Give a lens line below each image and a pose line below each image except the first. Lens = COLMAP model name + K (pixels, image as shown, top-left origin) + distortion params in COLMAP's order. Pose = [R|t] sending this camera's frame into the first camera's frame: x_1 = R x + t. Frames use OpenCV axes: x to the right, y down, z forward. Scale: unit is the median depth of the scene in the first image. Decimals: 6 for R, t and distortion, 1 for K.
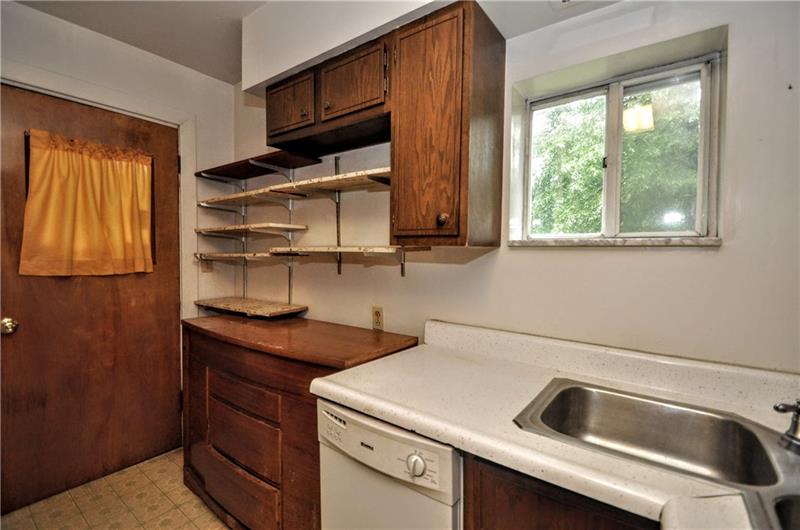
lens RADIAL K [[348.2, 0, 399.8], [0, 348.2, 266.2], [0, 0, 1]] dist [-0.001573, -0.002057]
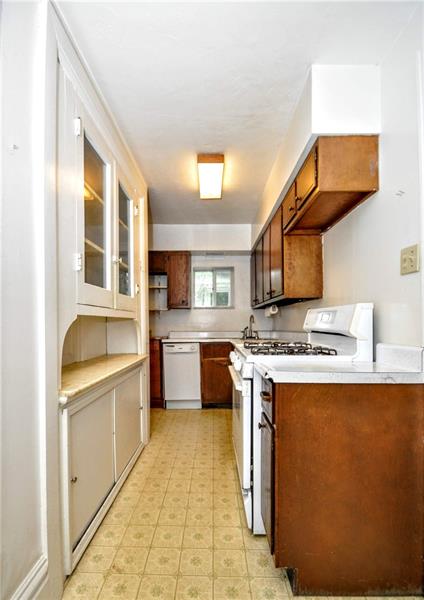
lens RADIAL K [[292.4, 0, 212.3], [0, 292.4, 321.0], [0, 0, 1]] dist [-0.001248, 0.000521]
pose [[0.796084, -0.008855, 0.605121, -1.581419], [0.025003, 0.999520, -0.018268, 0.159043], [-0.604669, 0.029673, 0.795924, -1.824968]]
